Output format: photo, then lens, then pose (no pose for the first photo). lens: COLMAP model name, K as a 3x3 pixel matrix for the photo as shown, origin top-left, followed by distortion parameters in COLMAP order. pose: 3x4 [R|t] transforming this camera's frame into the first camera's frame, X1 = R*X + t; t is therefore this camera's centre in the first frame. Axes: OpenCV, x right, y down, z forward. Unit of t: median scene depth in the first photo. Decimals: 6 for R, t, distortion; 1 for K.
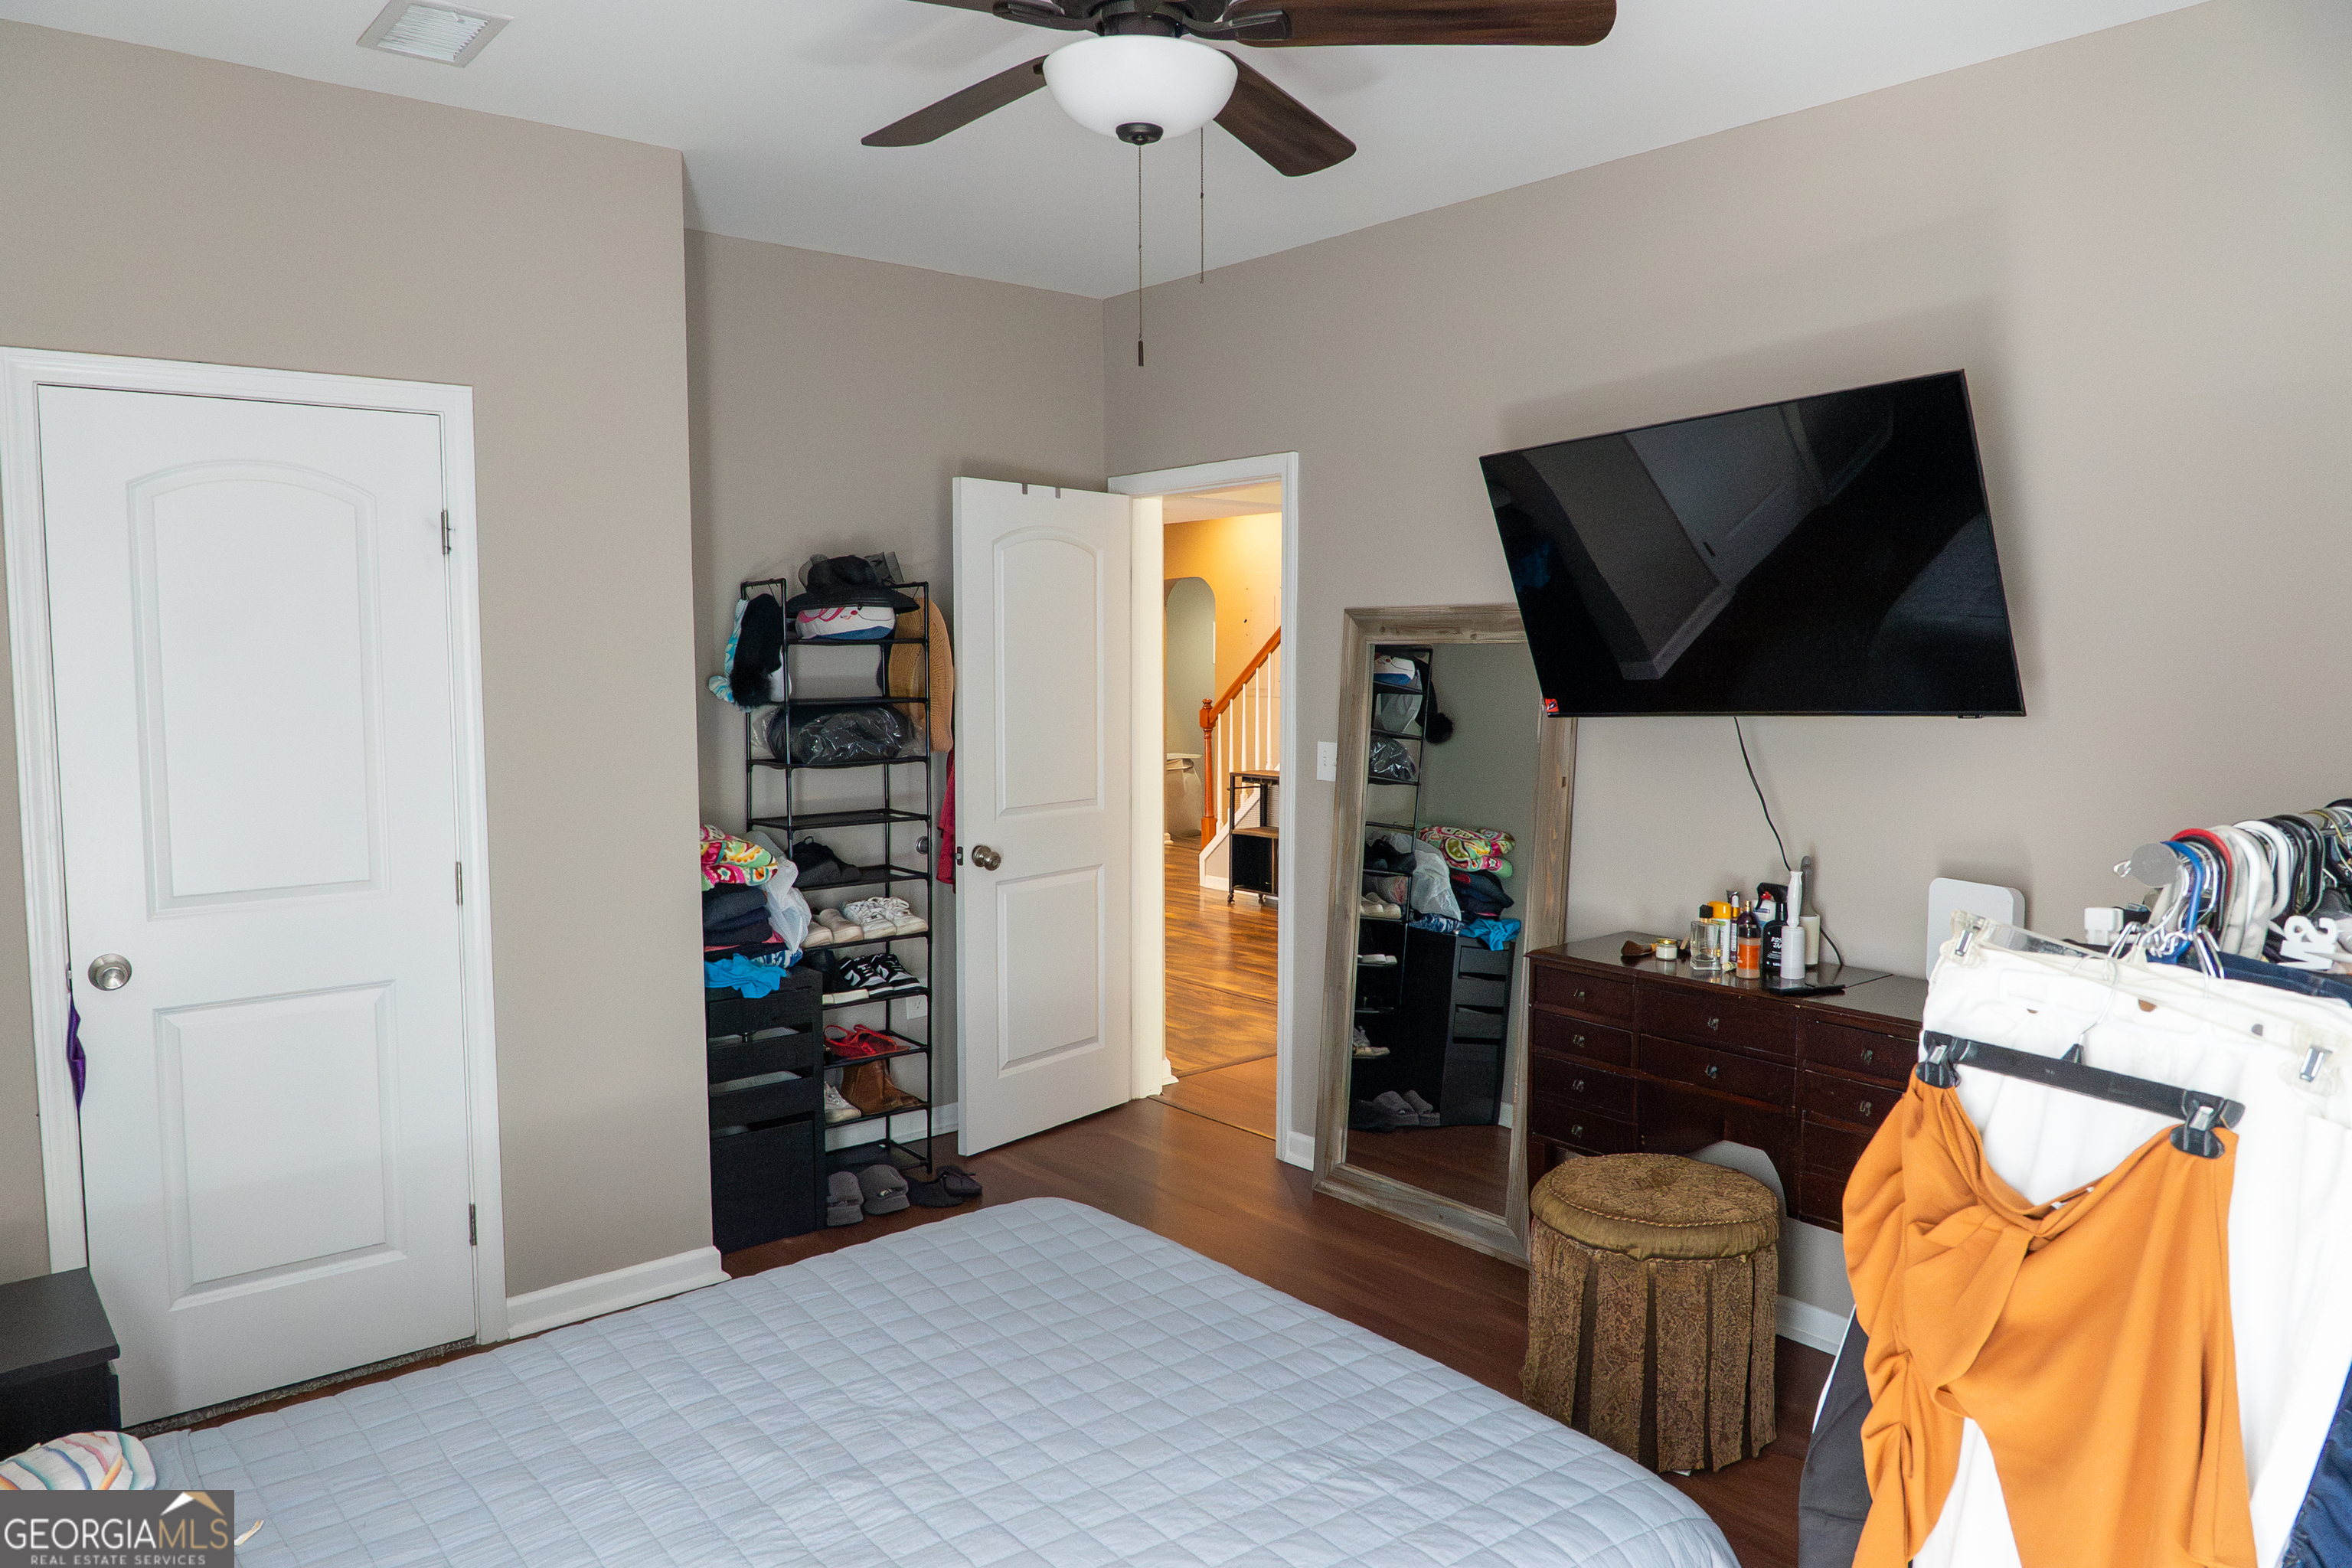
lens RADIAL K [[1617.3, 0, 1176.0], [0, 1617.3, 784.0], [0, 0, 1]] dist [-0.036712, -0.000185]
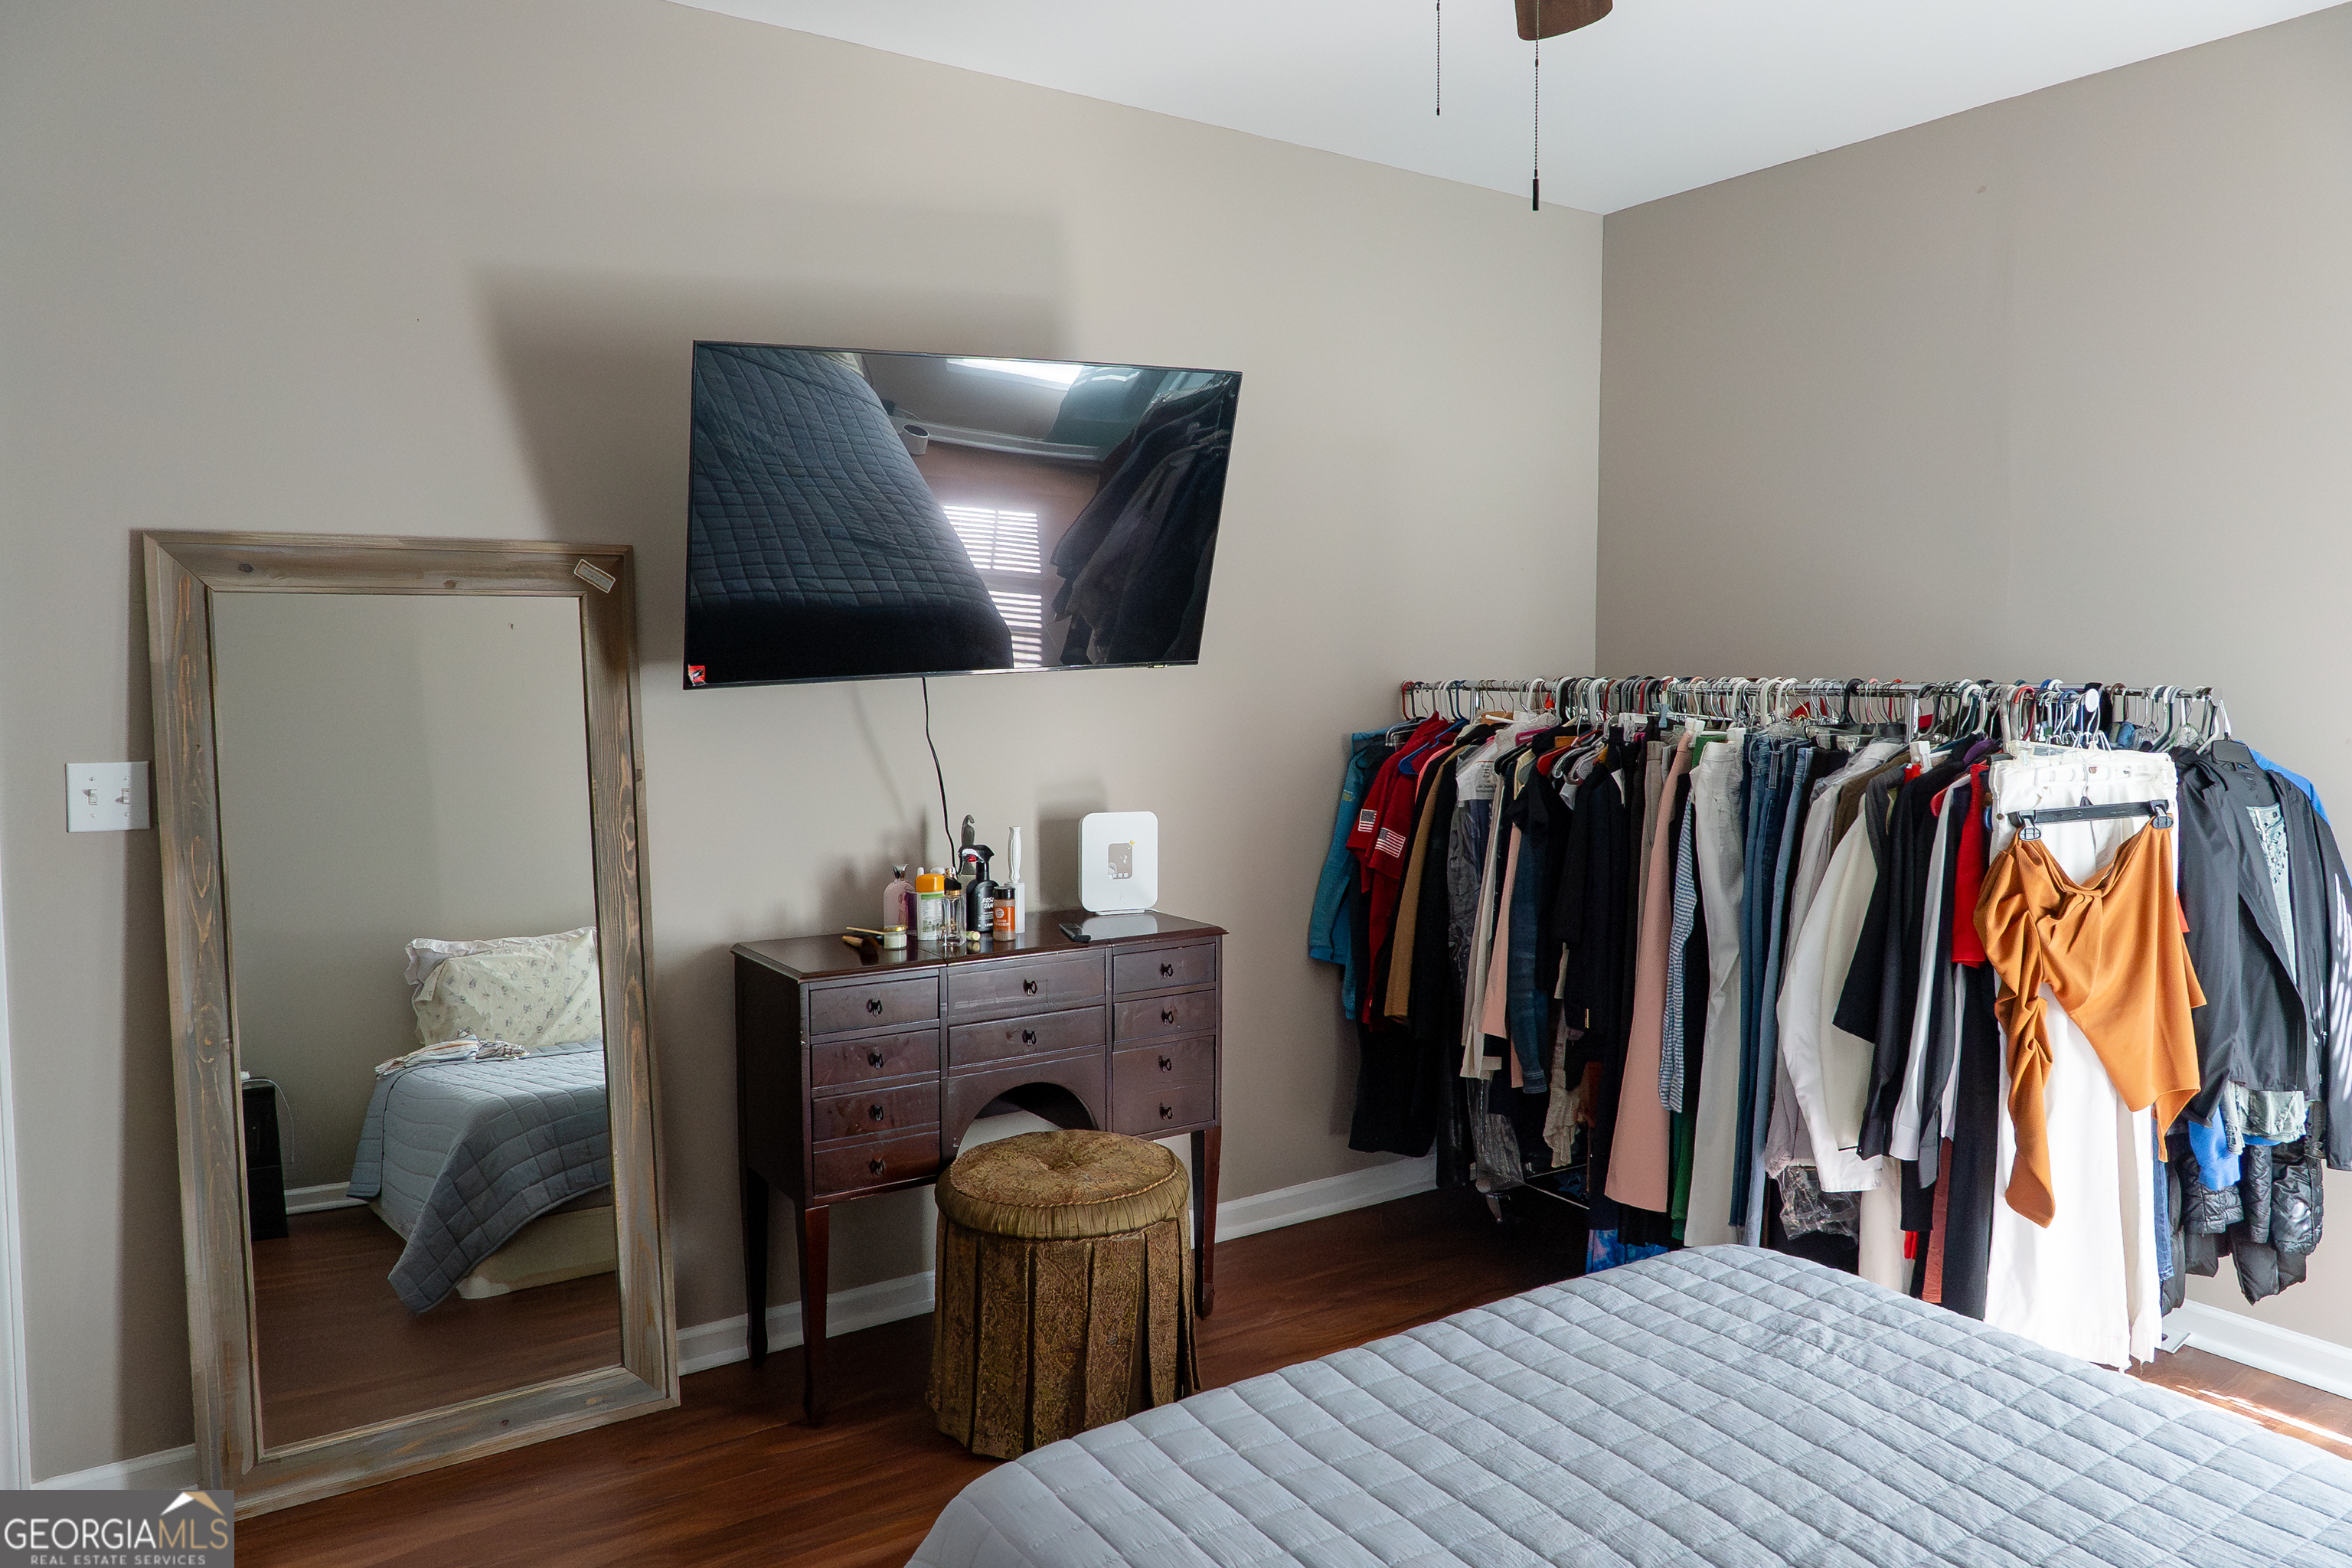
lens RADIAL K [[1617.3, 0, 1176.0], [0, 1617.3, 784.0], [0, 0, 1]] dist [-0.036712, -0.000185]
pose [[0.053684, -0.082495, 0.995145, -0.676963], [0.084898, 0.993350, 0.077766, -0.046962], [-0.994942, 0.080311, 0.060330, 0.911099]]
